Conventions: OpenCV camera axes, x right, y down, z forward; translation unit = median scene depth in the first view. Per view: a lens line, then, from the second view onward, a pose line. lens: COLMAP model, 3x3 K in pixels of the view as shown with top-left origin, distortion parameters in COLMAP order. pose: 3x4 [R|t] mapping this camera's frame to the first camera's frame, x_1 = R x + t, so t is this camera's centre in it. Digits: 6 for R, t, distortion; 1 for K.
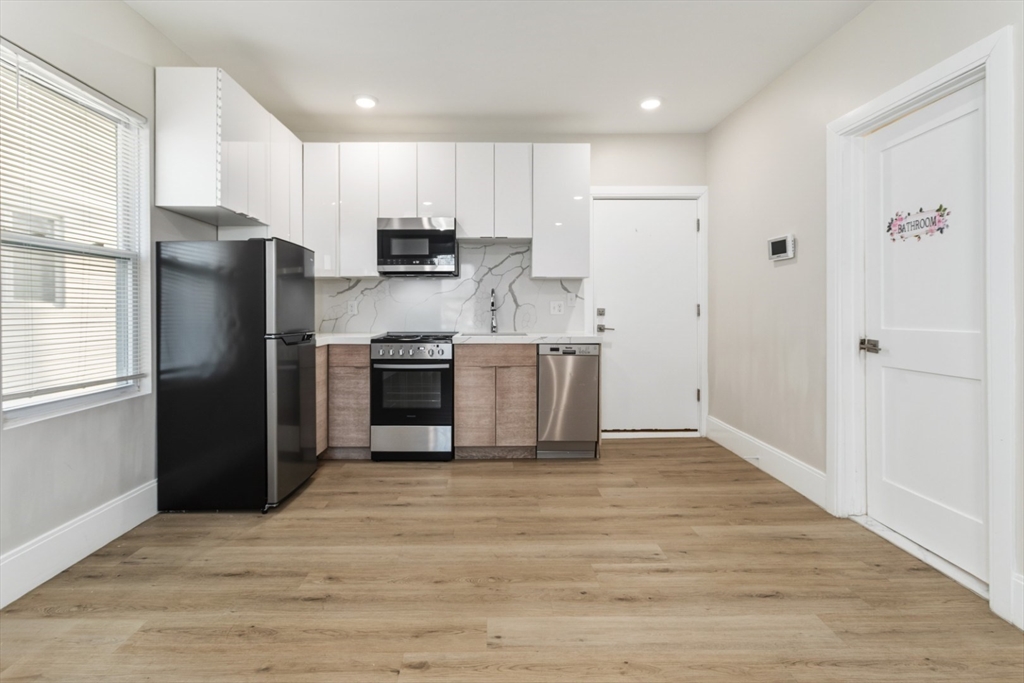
lens RADIAL K [[499.5, 0, 507.0], [0, 499.5, 312.6], [0, 0, 1]] dist [0.002208, 0.000404]
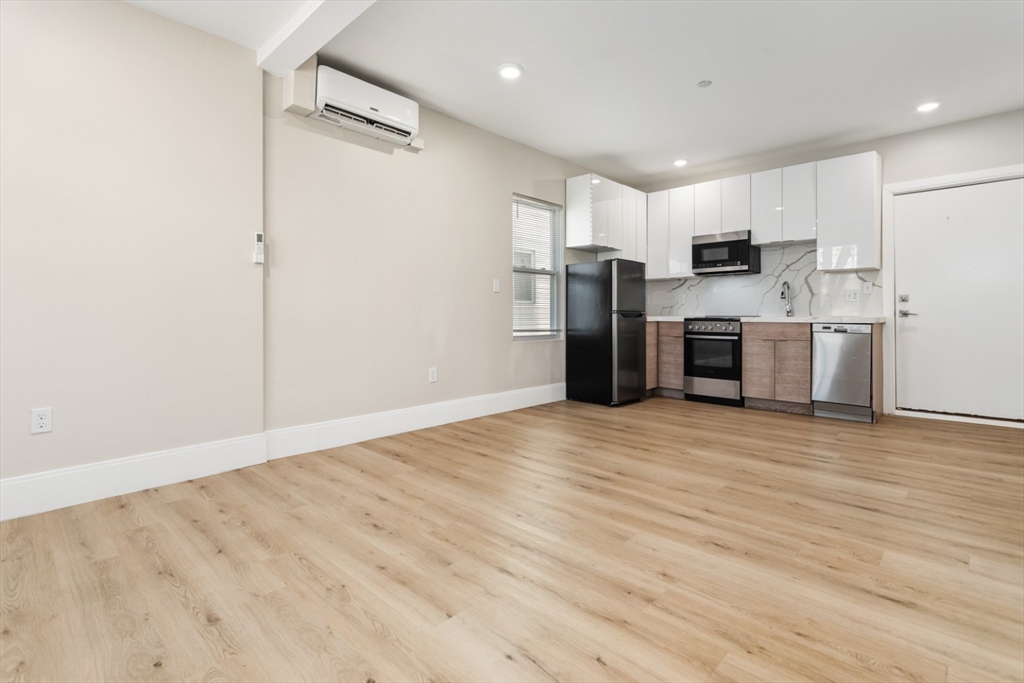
lens RADIAL K [[499.5, 0, 507.0], [0, 499.5, 312.6], [0, 0, 1]] dist [0.002208, 0.000404]
pose [[0.703139, -0.001488, -0.711051, 0.420870], [-0.004912, 0.999964, -0.006951, 0.048766], [0.711035, 0.008380, 0.703107, -0.437269]]
